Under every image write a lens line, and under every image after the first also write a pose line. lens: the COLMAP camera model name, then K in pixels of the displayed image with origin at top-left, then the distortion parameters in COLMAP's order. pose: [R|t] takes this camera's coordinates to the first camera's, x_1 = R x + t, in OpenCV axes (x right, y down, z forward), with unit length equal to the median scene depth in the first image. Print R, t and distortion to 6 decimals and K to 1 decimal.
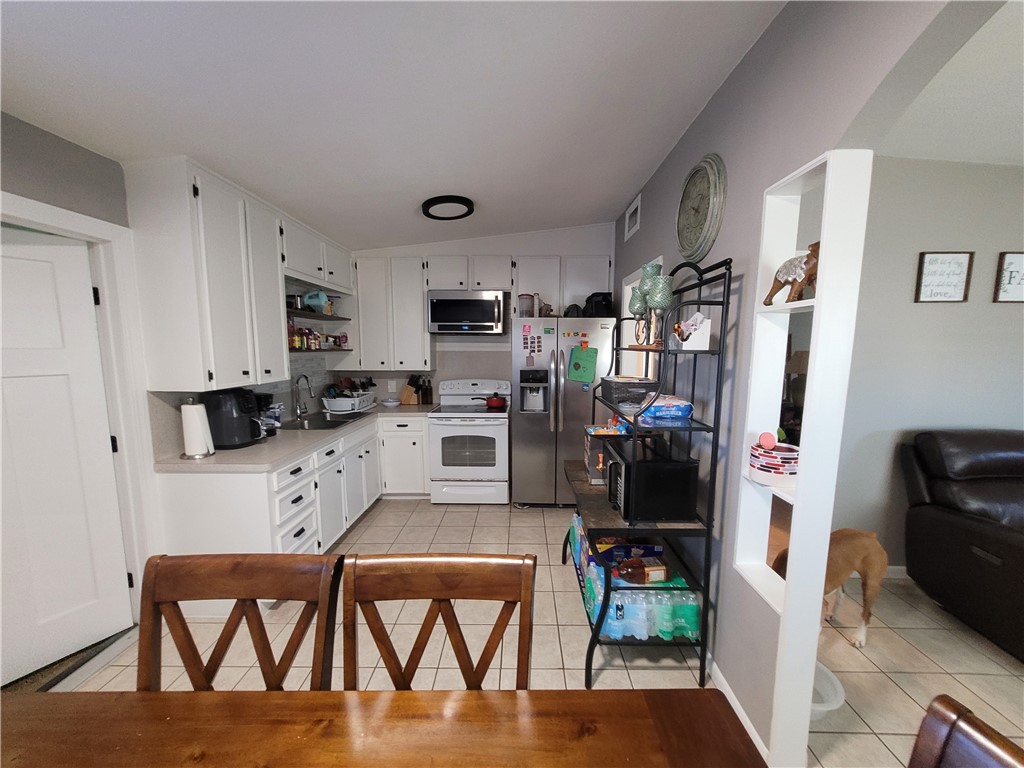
lens RADIAL K [[404.5, 0, 516.0], [0, 404.5, 395.1], [0, 0, 1]] dist [-0.001137, -0.000439]
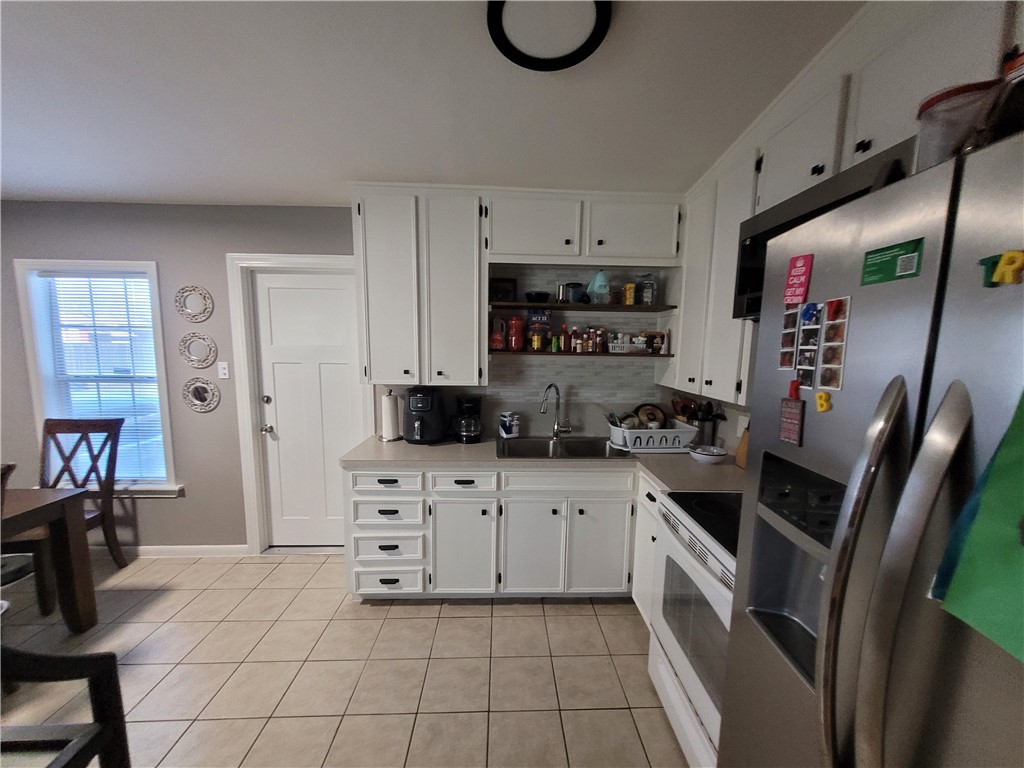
lens RADIAL K [[404.5, 0, 507.6], [0, 404.5, 393.1], [0, 0, 1]] dist [-0.001137, -0.000439]
pose [[0.050489, 0.115576, -0.992015, 0.297114], [-0.140366, 0.984244, 0.107527, -0.122834], [0.988811, 0.133817, 0.065917, 1.012508]]
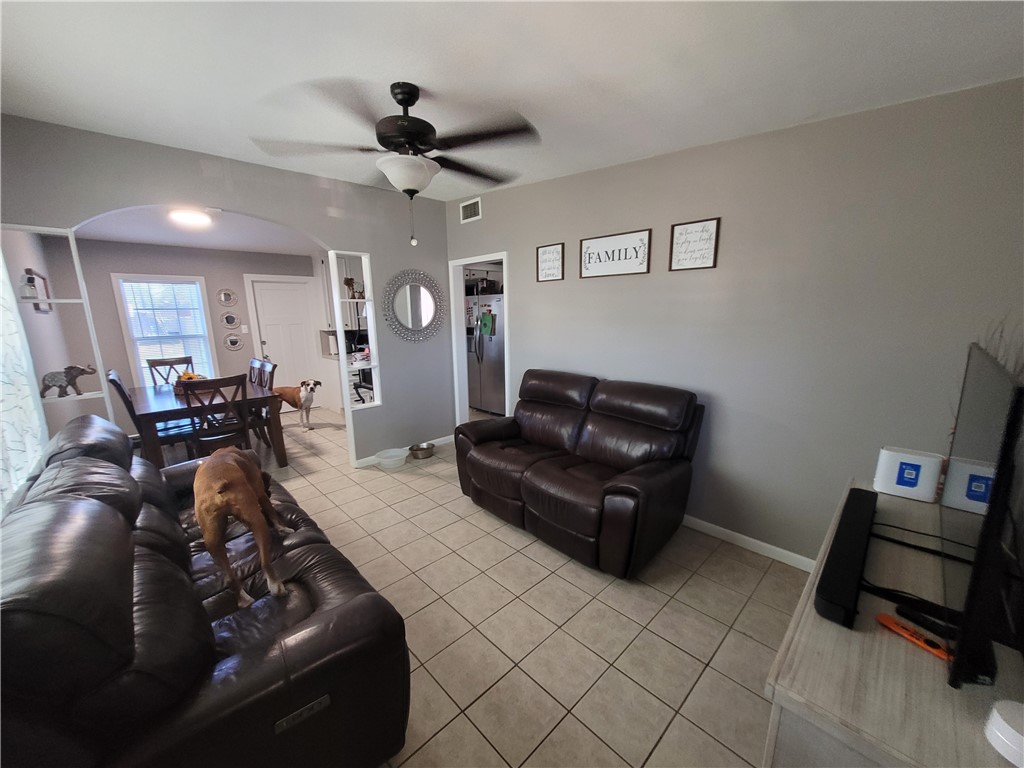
lens RADIAL K [[404.5, 0, 523.7], [0, 404.5, 396.8], [0, 0, 1]] dist [-0.001137, -0.000439]
pose [[0.725068, 0.131271, -0.676051, 1.714384], [-0.074716, 0.990865, 0.112265, 0.024698], [0.684613, -0.030888, 0.728252, -0.121884]]
